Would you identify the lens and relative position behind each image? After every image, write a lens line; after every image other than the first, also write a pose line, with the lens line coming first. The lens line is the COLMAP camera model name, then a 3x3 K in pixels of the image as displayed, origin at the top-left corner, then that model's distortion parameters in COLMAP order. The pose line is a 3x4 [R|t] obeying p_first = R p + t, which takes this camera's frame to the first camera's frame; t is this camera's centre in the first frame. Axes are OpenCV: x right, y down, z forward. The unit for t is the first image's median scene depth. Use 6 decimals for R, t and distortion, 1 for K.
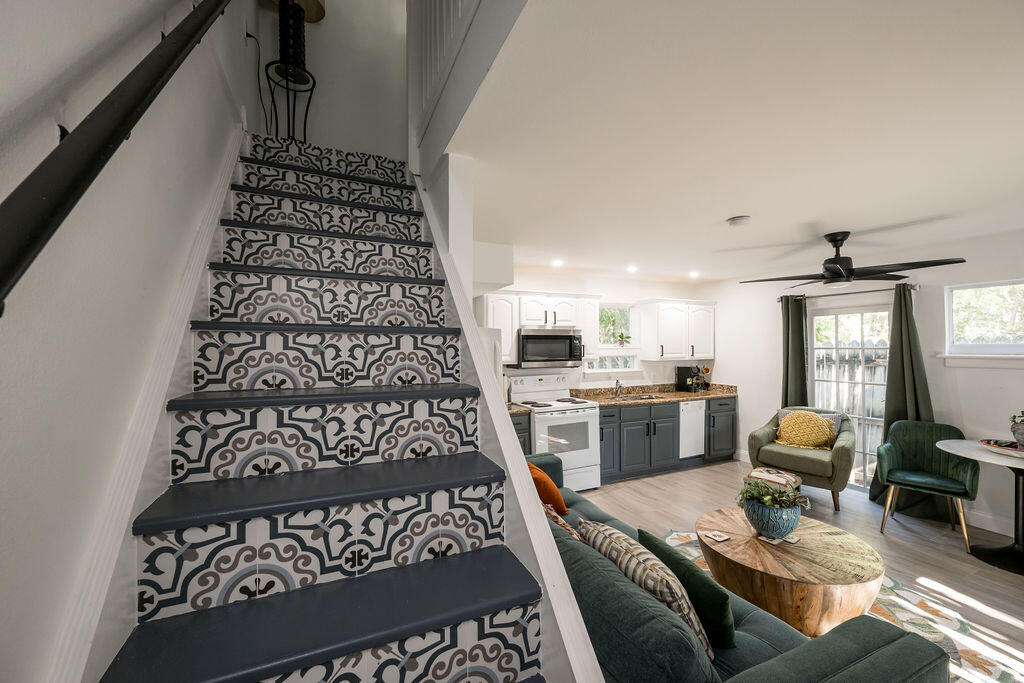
lens RADIAL K [[399.6, 0, 514.2], [0, 399.6, 343.8], [0, 0, 1]] dist [-0.003195, -0.000329]
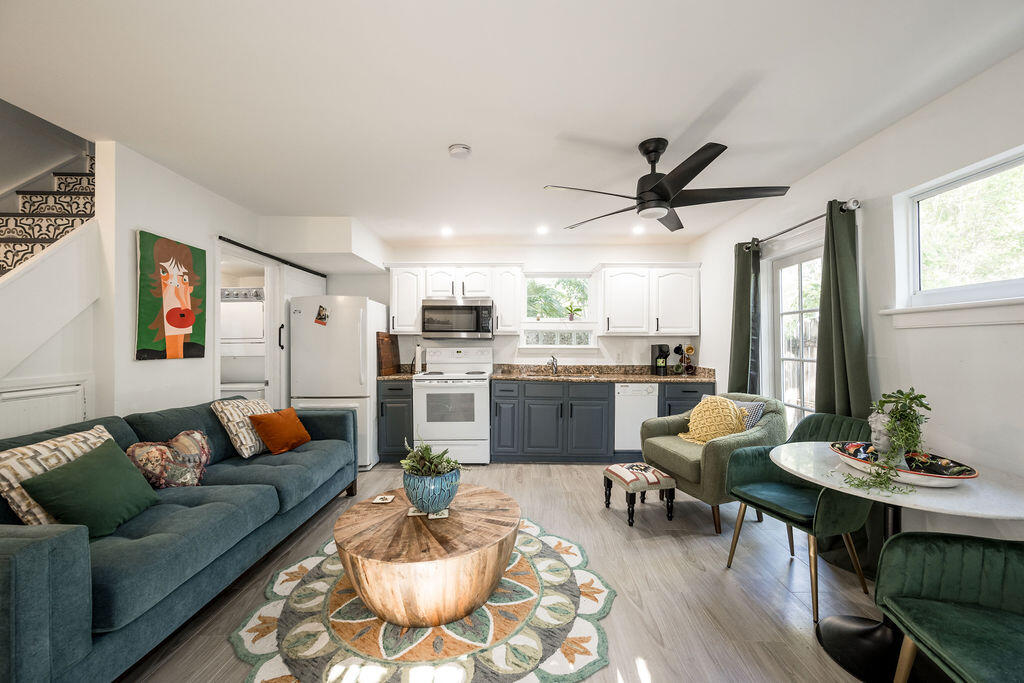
lens RADIAL K [[399.6, 0, 514.2], [0, 399.6, 343.8], [0, 0, 1]] dist [-0.003195, -0.000329]
pose [[0.904501, 0.008851, -0.426380, 0.598155], [-0.005766, 0.999947, 0.008527, 0.058554], [0.426433, -0.005254, 0.904504, 0.153140]]
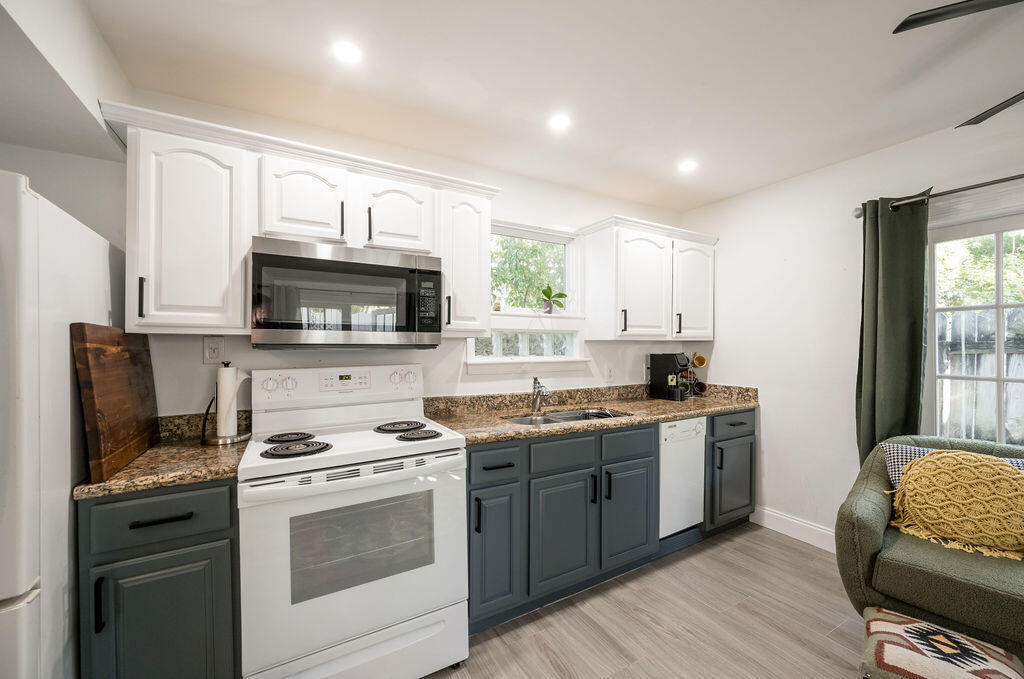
lens RADIAL K [[399.6, 0, 514.2], [0, 399.6, 341.8], [0, 0, 1]] dist [-0.003195, -0.000329]
pose [[0.995368, 0.006517, 0.095919, 0.197126], [-0.005985, 0.999965, -0.005842, 0.052805], [-0.095953, 0.005241, 0.995372, 0.550179]]
